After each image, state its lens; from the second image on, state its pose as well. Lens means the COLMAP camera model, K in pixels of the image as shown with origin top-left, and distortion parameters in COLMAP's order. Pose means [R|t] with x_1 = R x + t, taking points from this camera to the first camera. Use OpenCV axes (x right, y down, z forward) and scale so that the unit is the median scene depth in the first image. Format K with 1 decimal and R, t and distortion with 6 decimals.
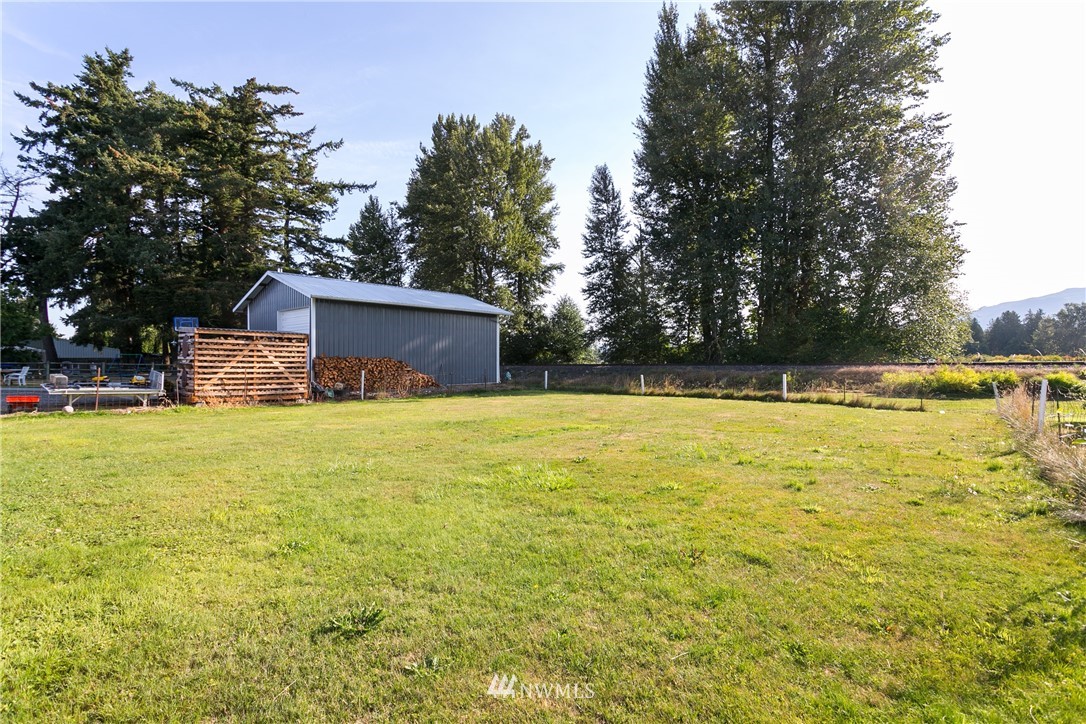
lens RADIAL K [[521.3, 0, 540.7], [0, 521.3, 363.6], [0, 0, 1]] dist [0.004146, 0.001080]
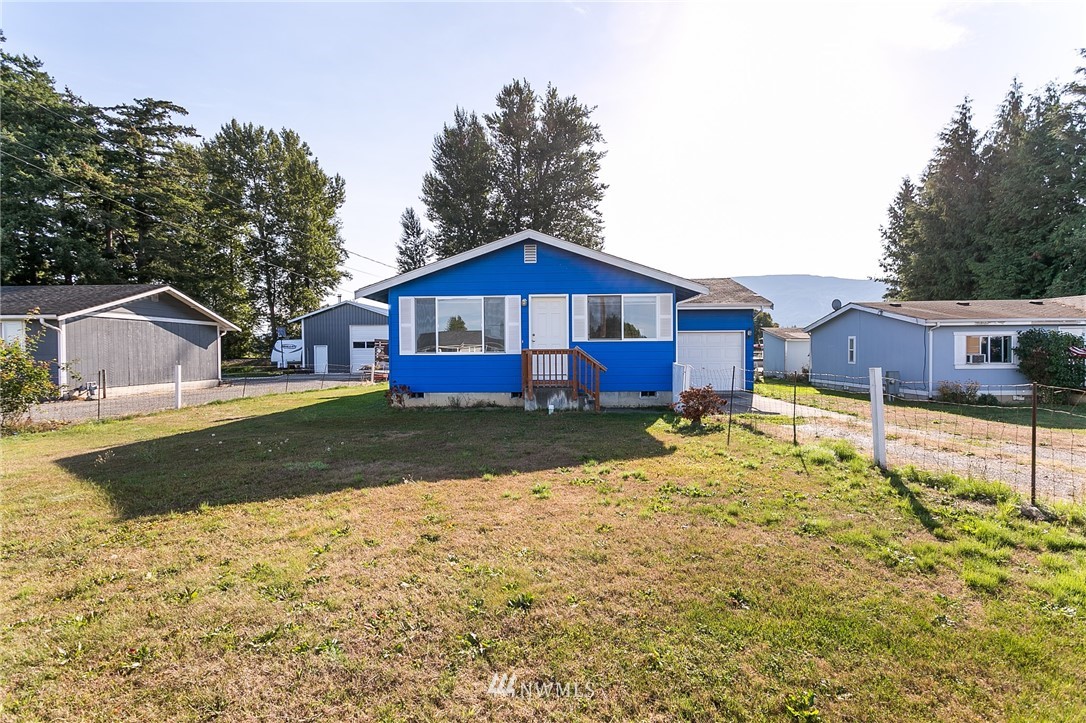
lens RADIAL K [[521.3, 0, 544.8], [0, 521.3, 358.6], [0, 0, 1]] dist [0.004146, 0.001080]
pose [[0.773909, -0.014854, 0.633123, -0.471494], [0.005049, 0.999838, 0.017286, -0.014715], [-0.633277, -0.010181, 0.773858, -0.260044]]
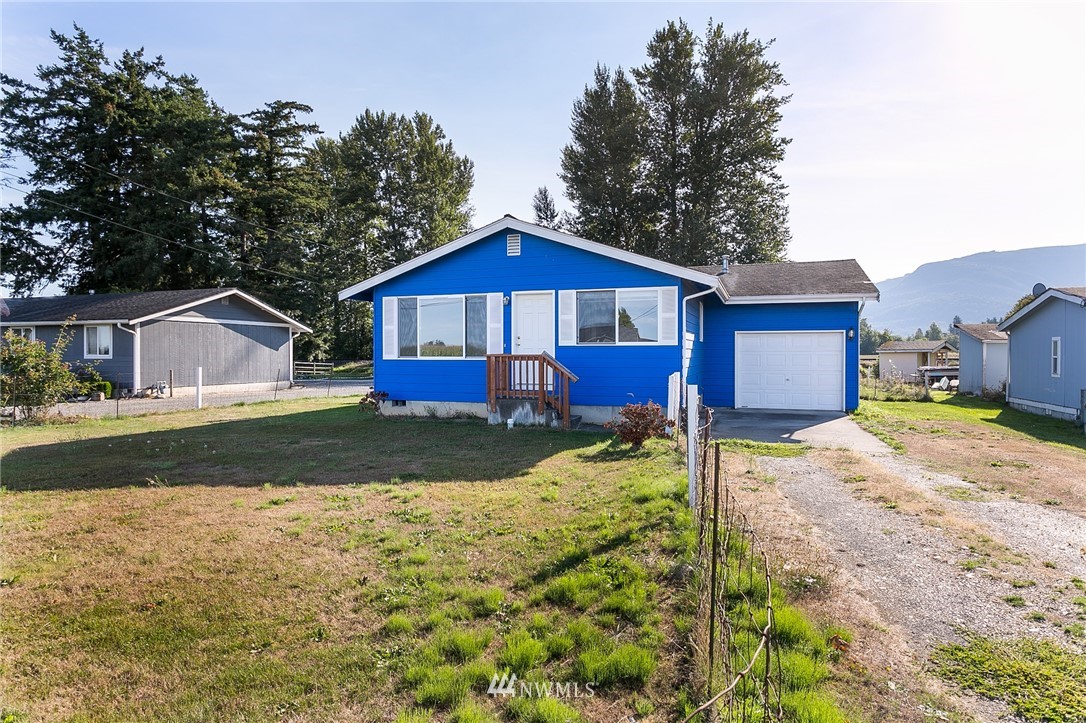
lens RADIAL K [[631.9, 0, 539.1], [0, 631.9, 357.4], [0, 0, 1]] dist [-0.004656, 0.003005]
pose [[0.931253, -0.002865, 0.364363, -0.406966], [-0.000737, 0.999952, 0.009747, -0.016107], [-0.364373, -0.009346, 0.931206, -0.310202]]
